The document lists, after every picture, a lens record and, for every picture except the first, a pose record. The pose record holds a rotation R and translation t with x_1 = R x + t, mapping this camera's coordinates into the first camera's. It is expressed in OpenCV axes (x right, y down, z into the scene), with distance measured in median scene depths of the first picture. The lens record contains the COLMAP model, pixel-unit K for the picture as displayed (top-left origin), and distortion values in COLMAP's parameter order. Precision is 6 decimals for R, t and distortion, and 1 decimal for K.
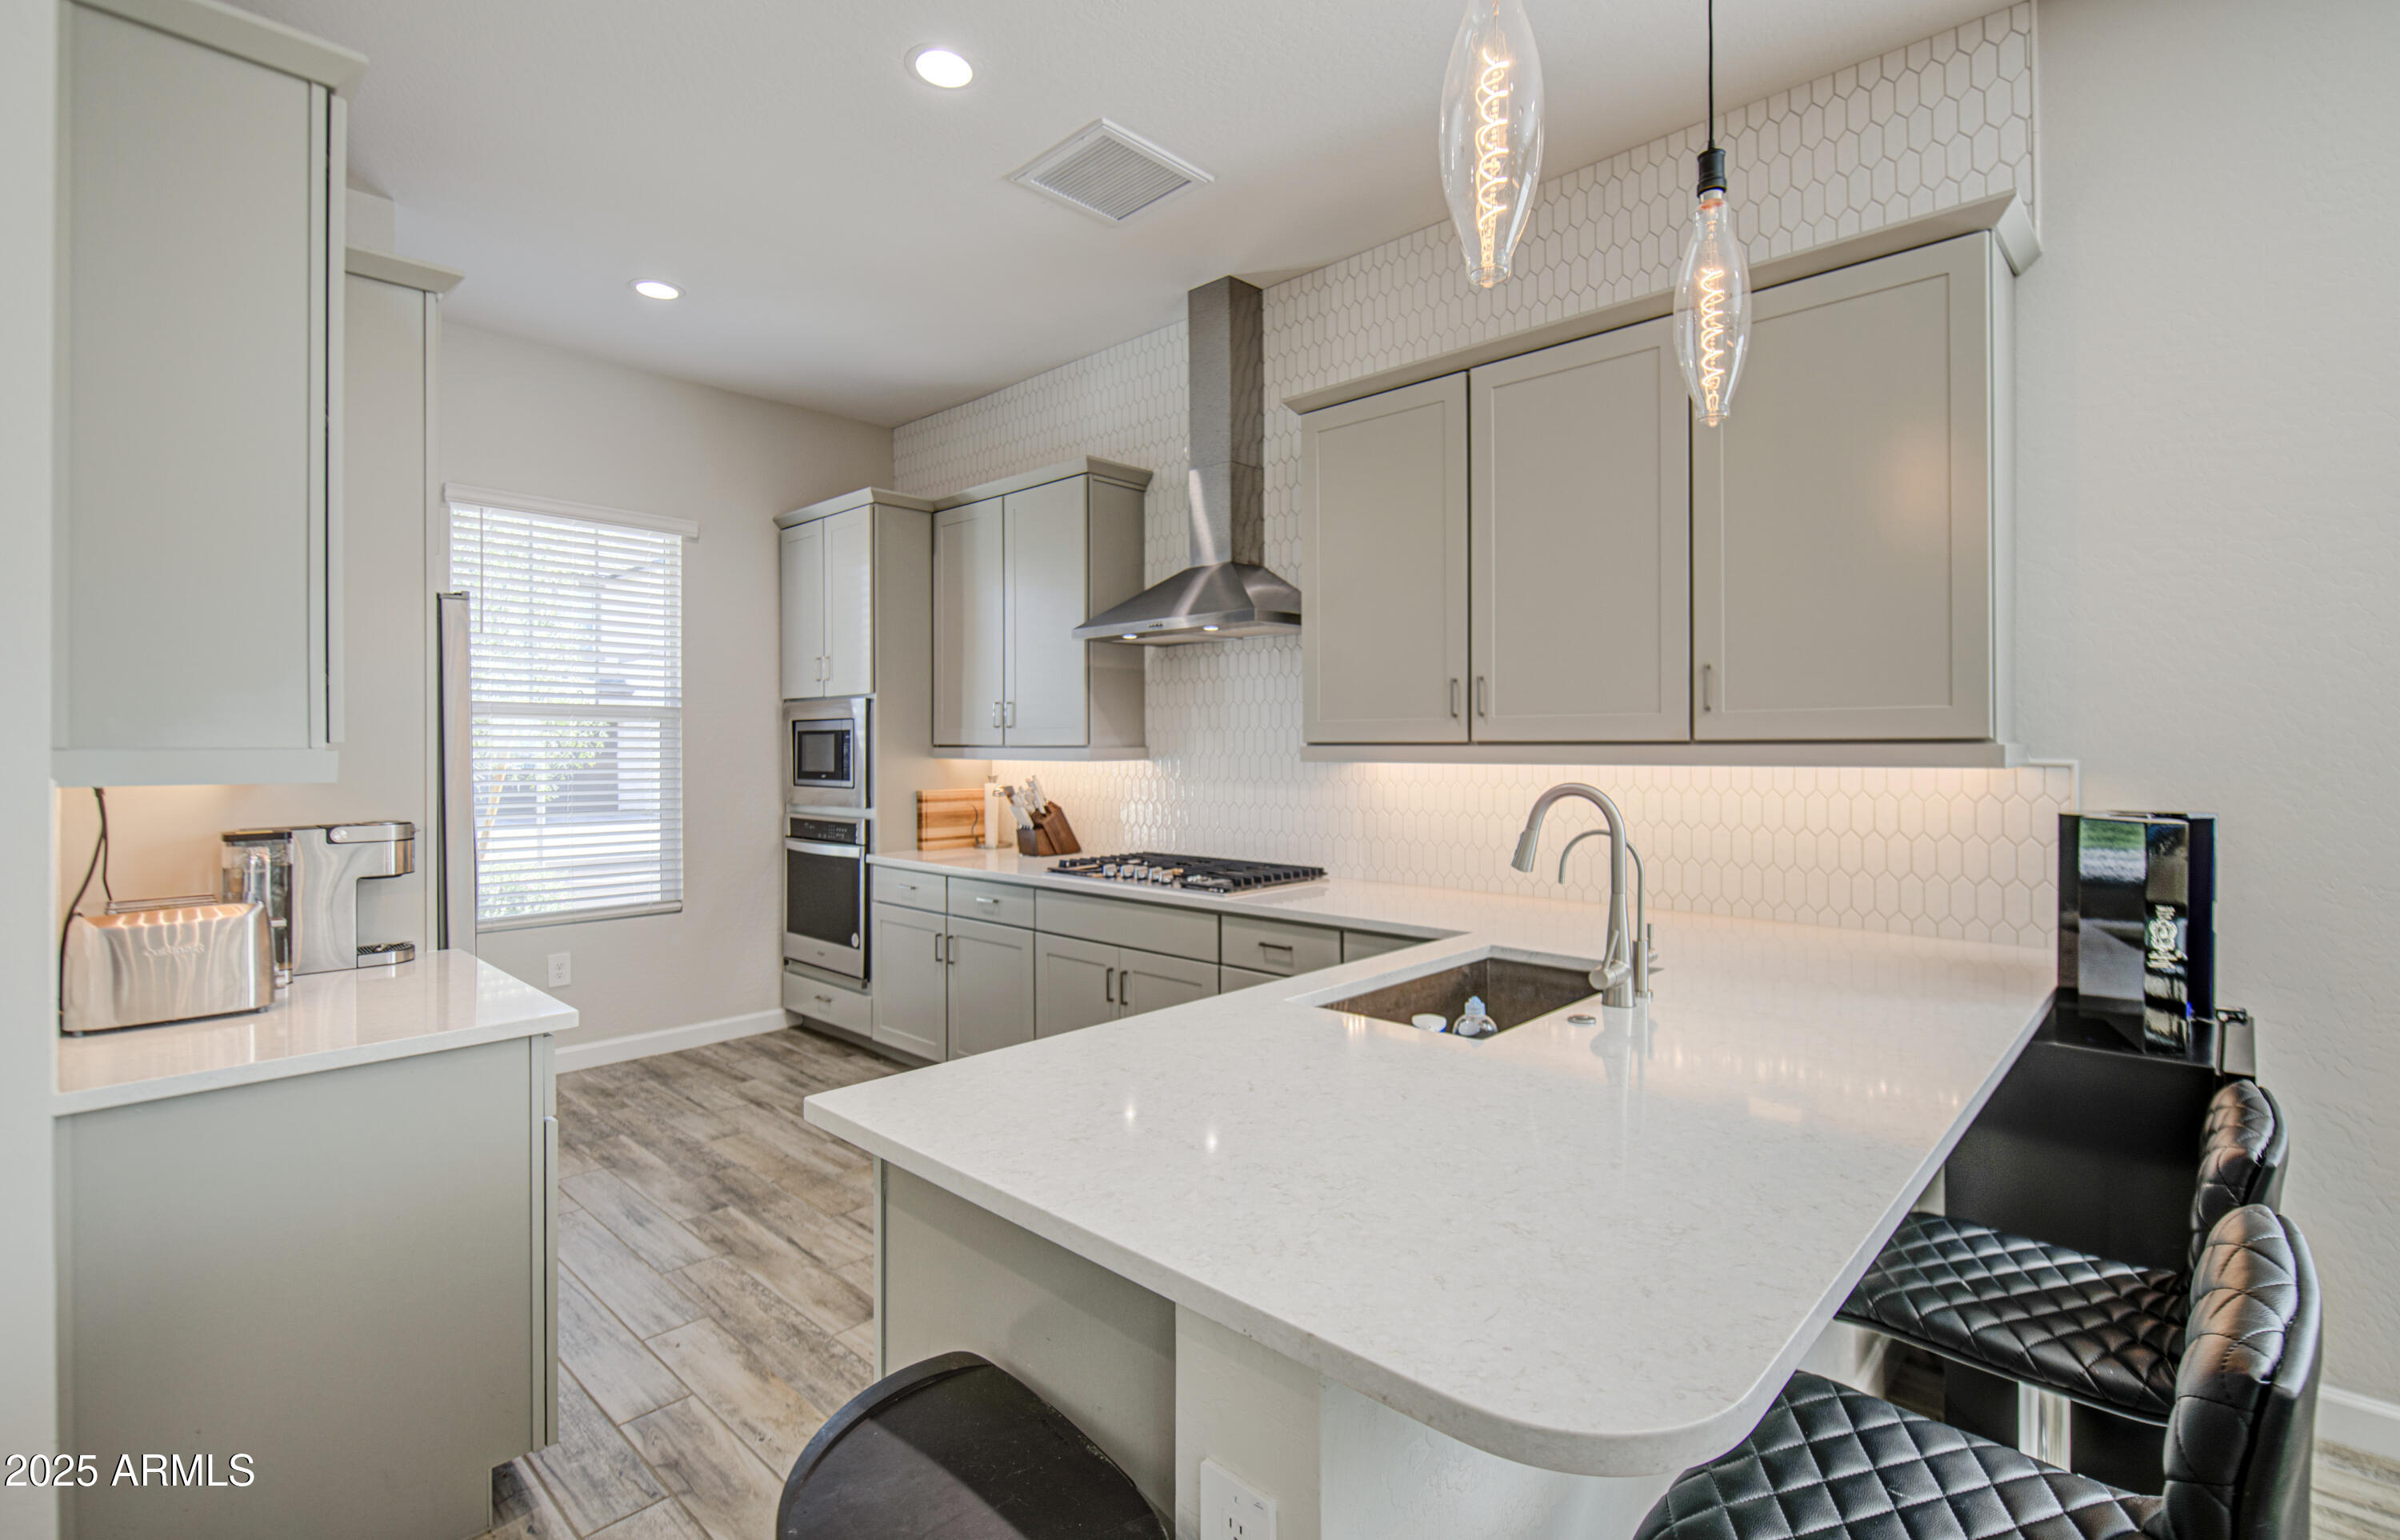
lens RADIAL K [[1081.4, 0, 1219.7], [0, 1081.4, 751.2], [0, 0, 1]] dist [-0.010028, -0.000098]
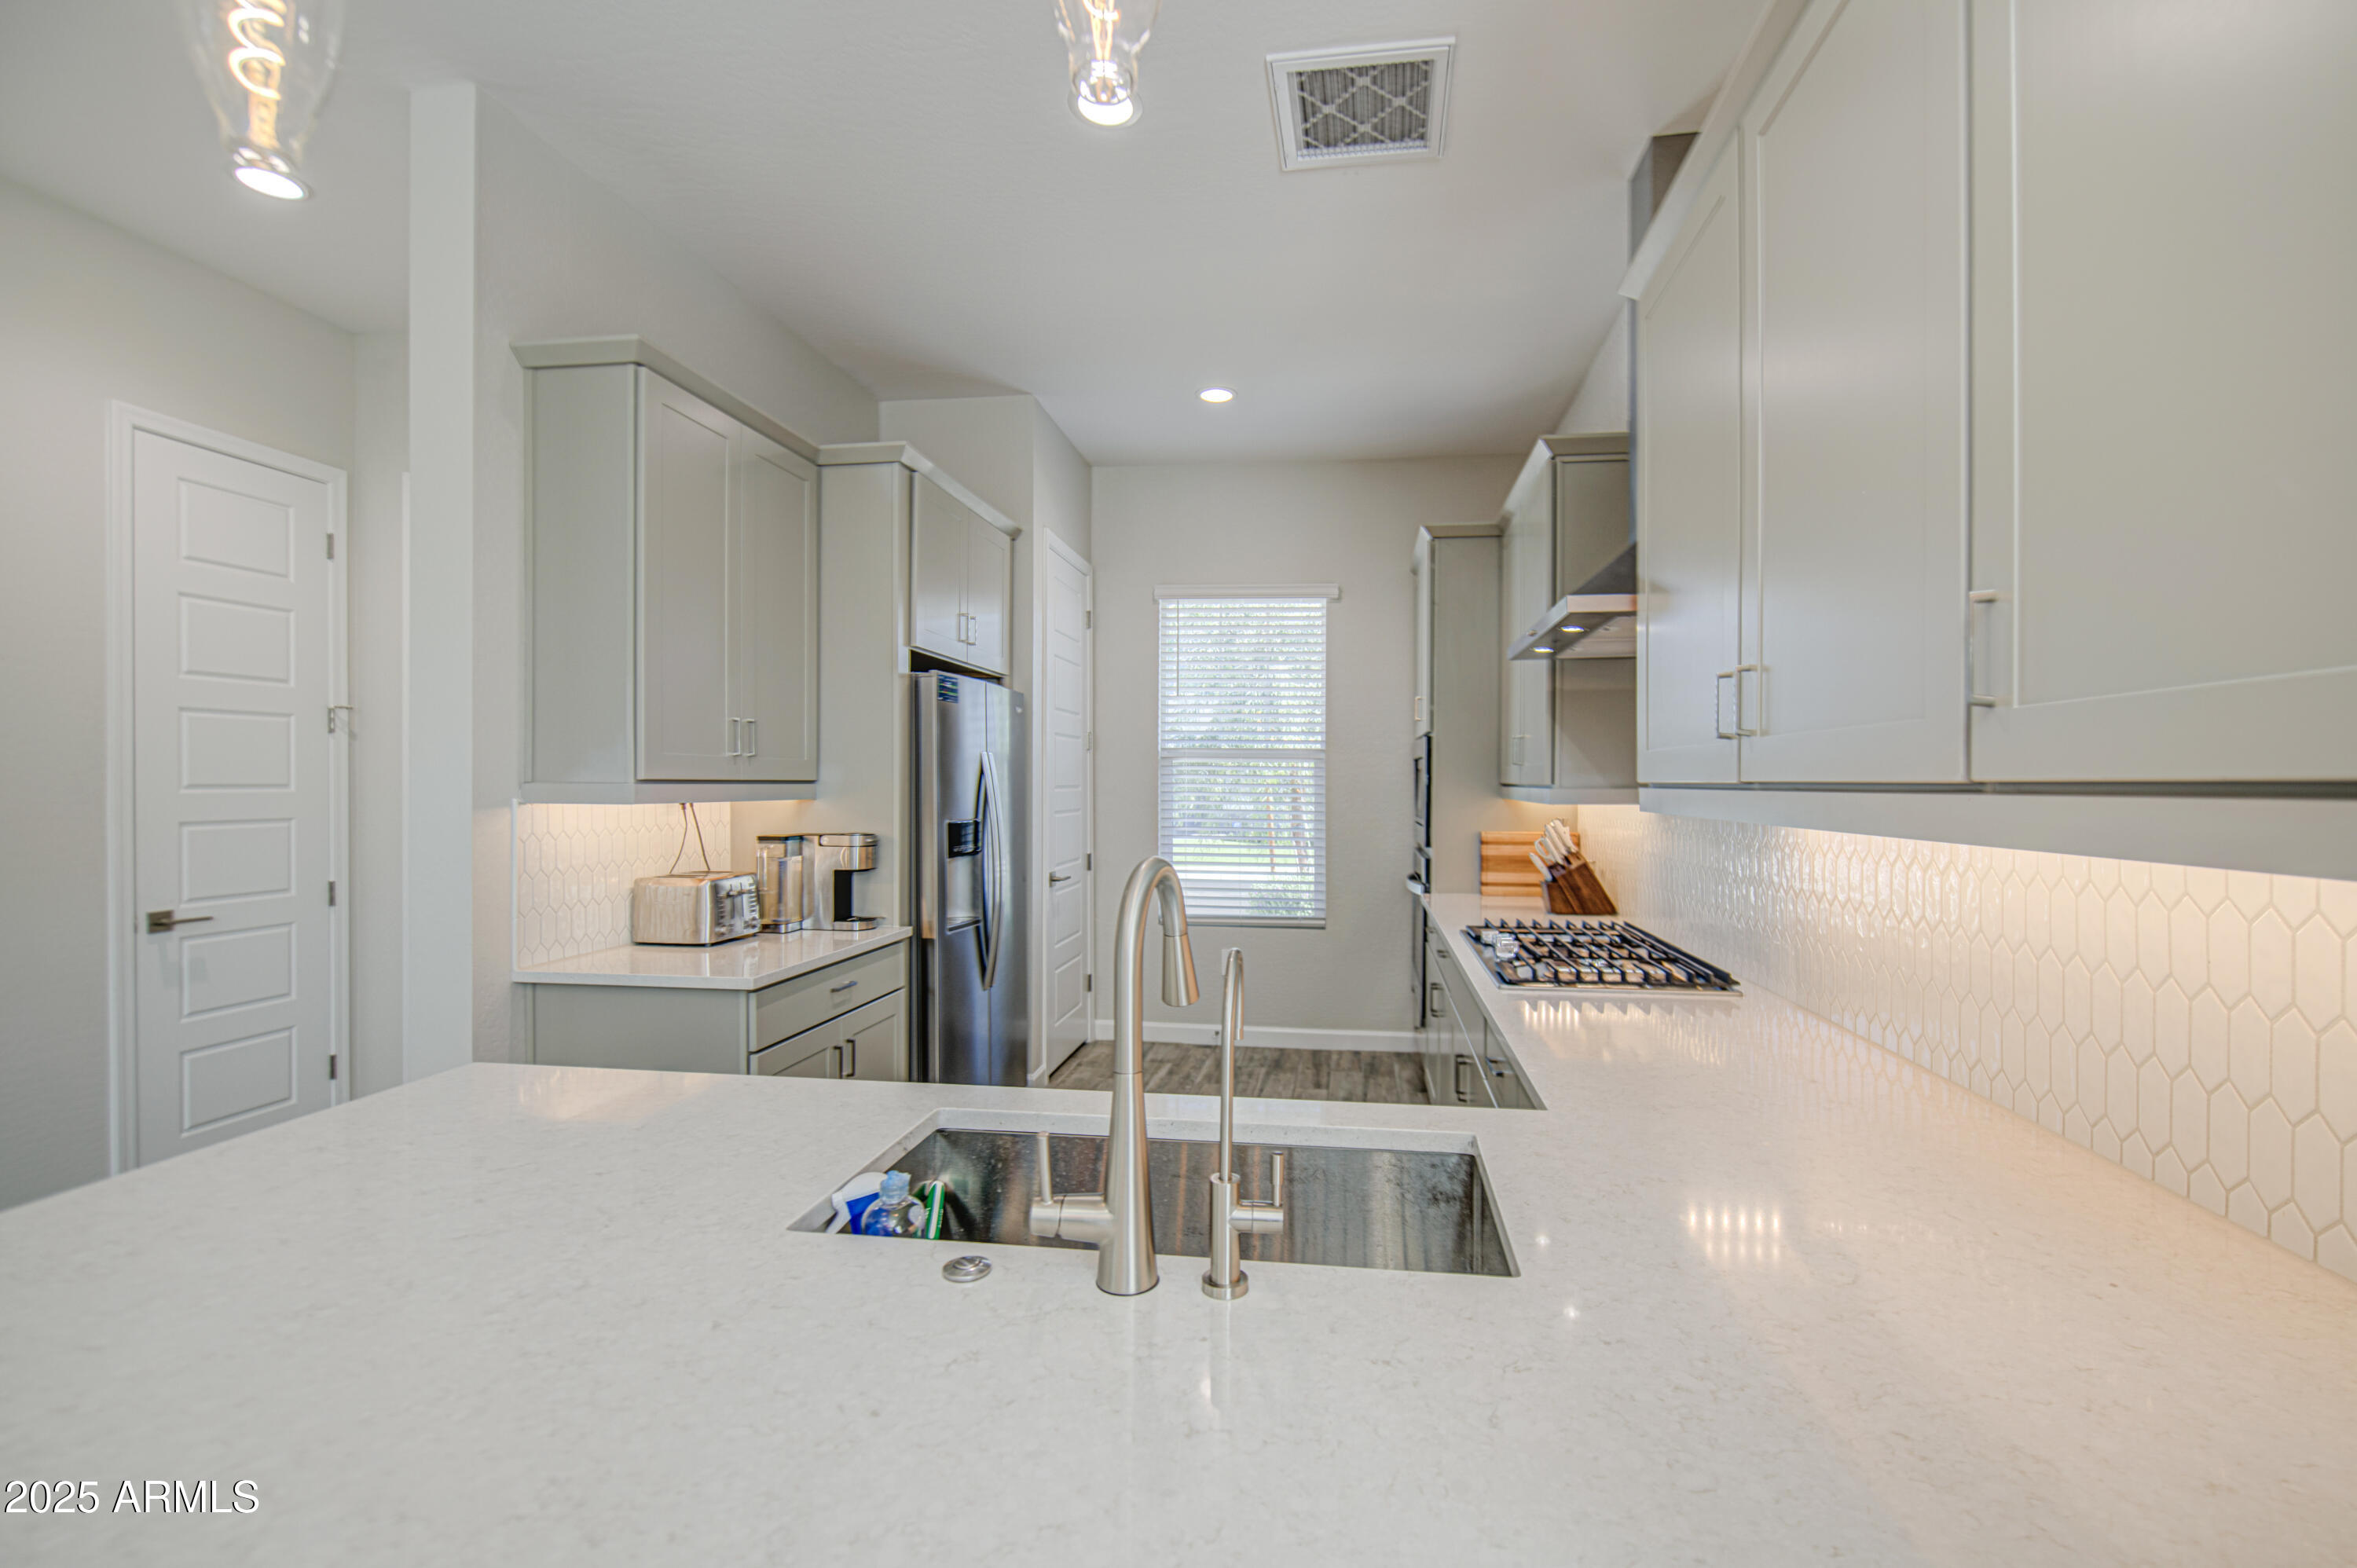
lens RADIAL K [[1005.5, 0, 1193.9], [0, 1005.5, 786.1], [0, 0, 1]] dist [0.002063, -0.002029]
pose [[0.573628, 0.007890, -0.819078, 0.360931], [-0.009421, 0.999951, 0.003034, -0.004478], [0.819062, 0.005976, 0.573674, 0.344749]]
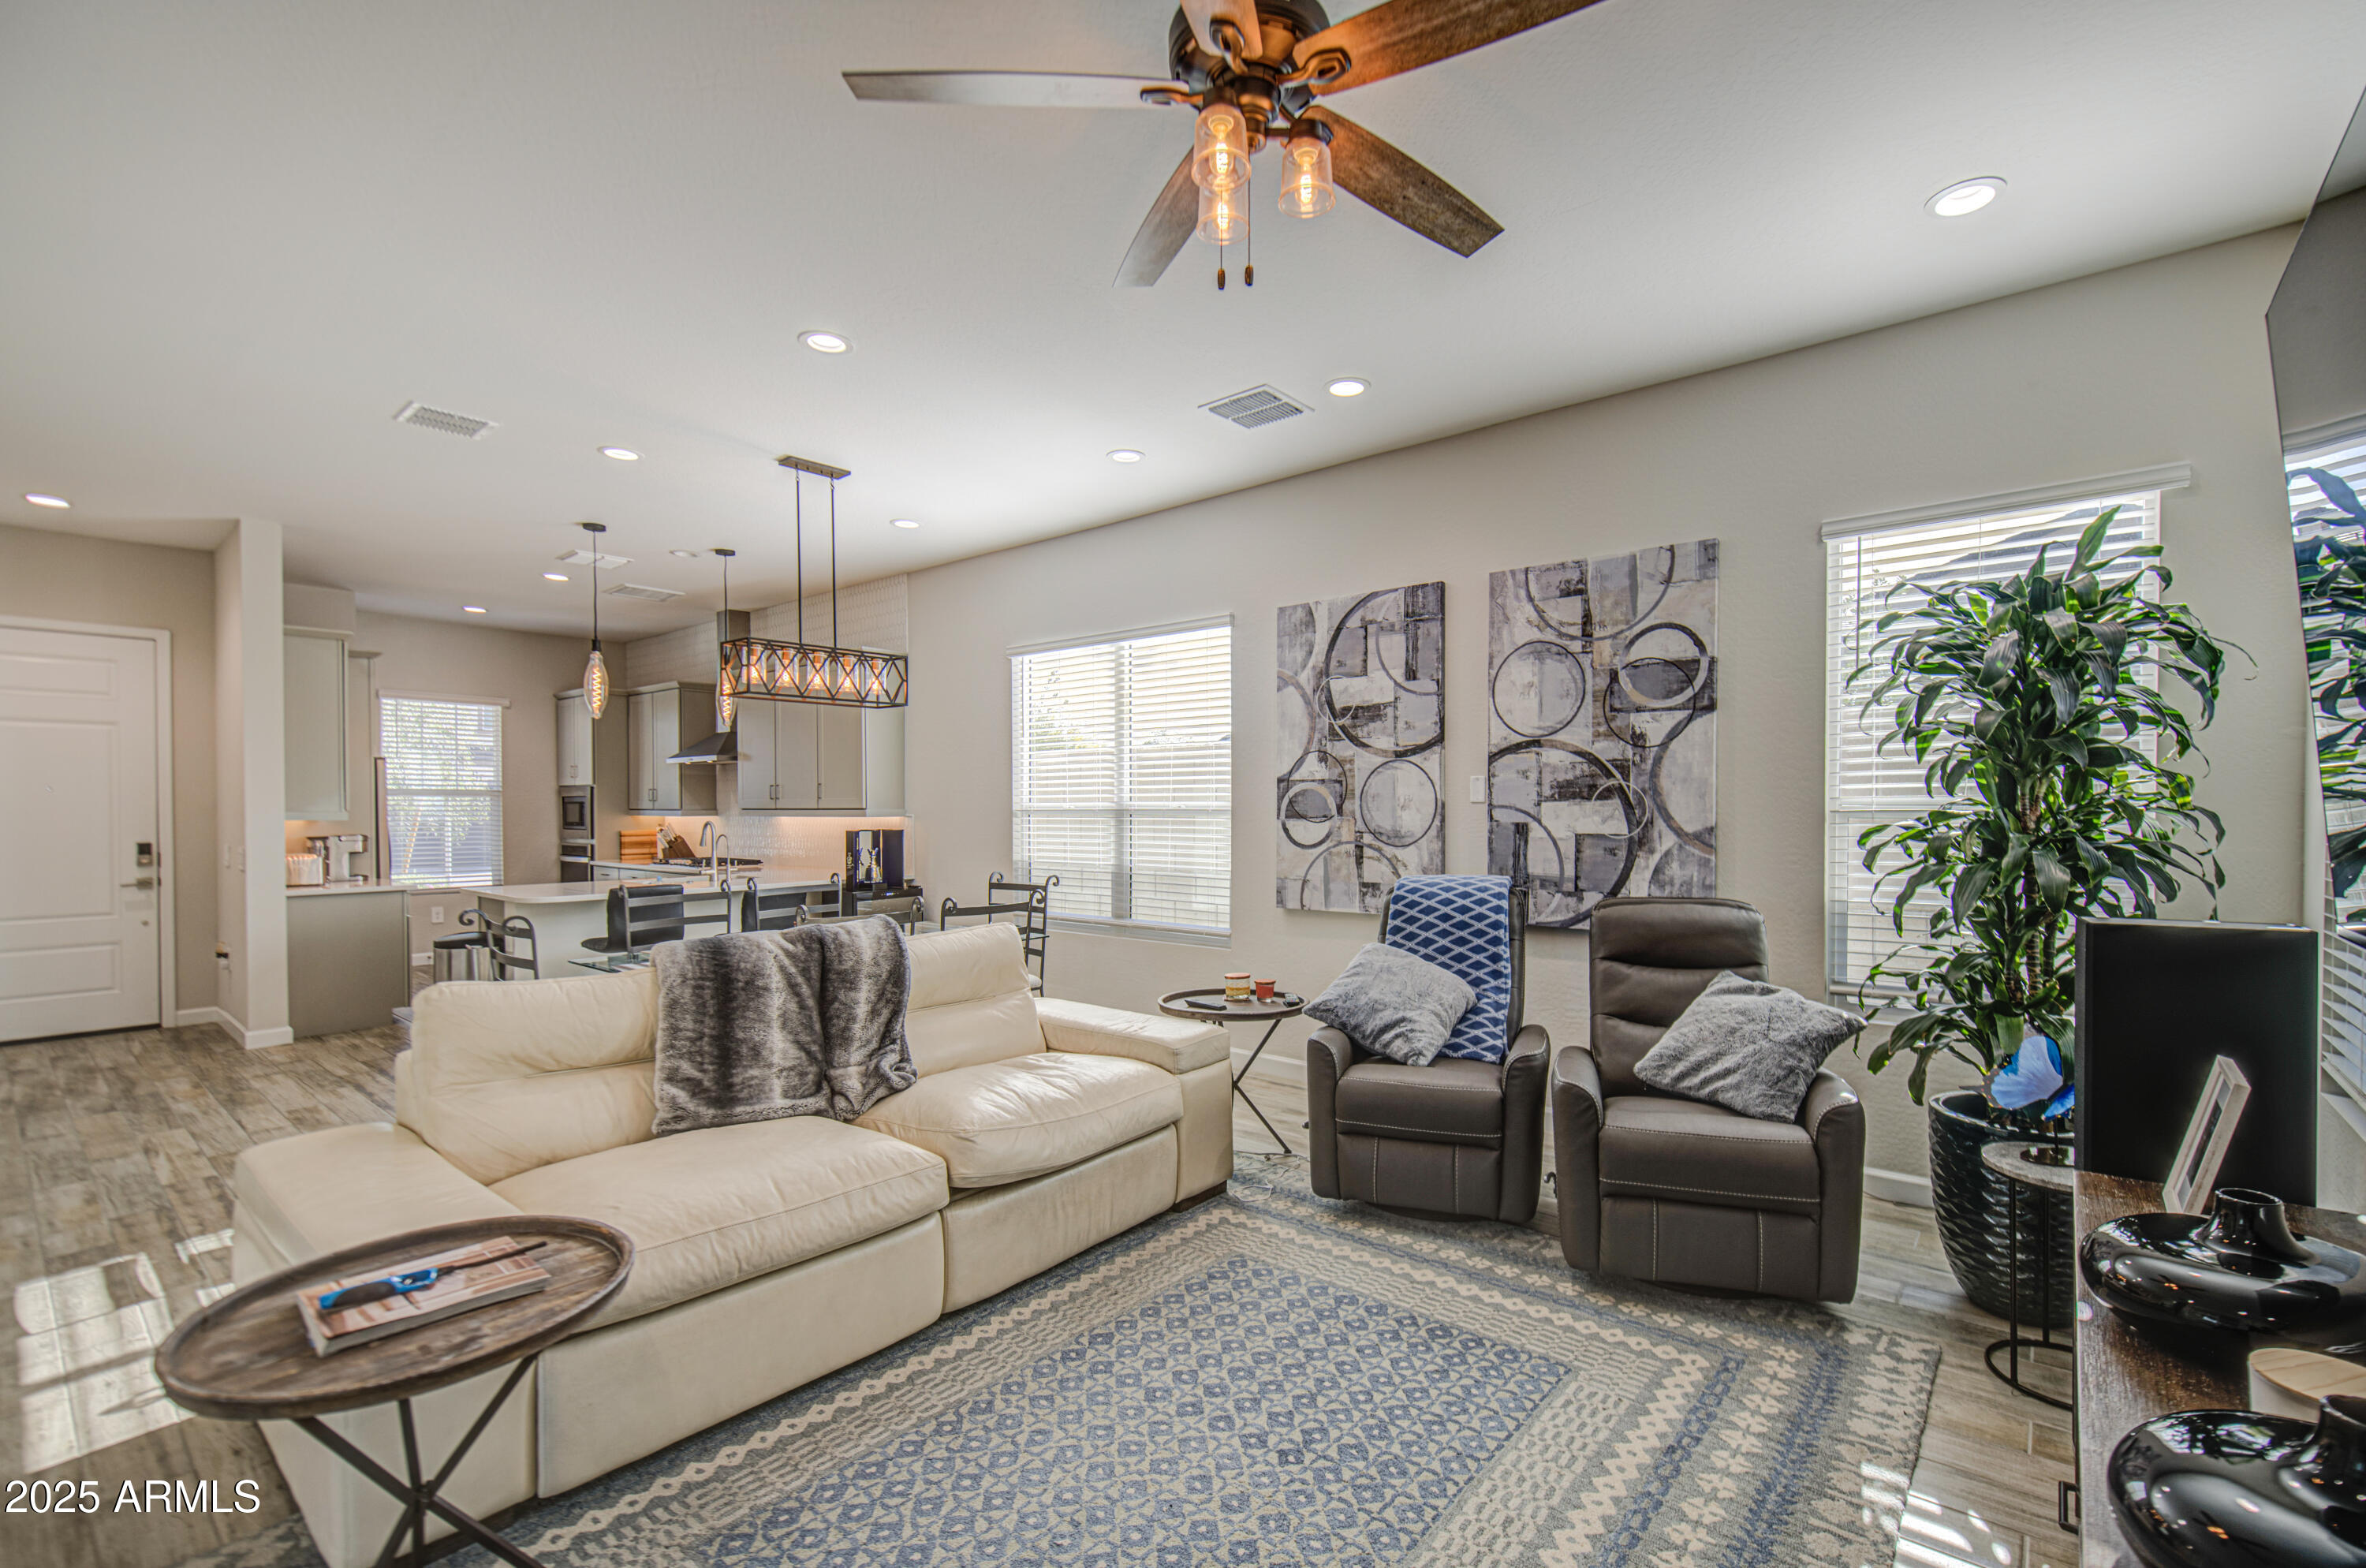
lens RADIAL K [[1009.5, 0, 1224.2], [0, 1009.5, 822.7], [0, 0, 1]] dist [0.002063, -0.002029]
pose [[0.997538, -0.001015, 0.070124, 0.931436], [0.000283, 0.999945, 0.010439, 0.001002], [-0.070131, -0.010394, 0.997484, -1.281847]]
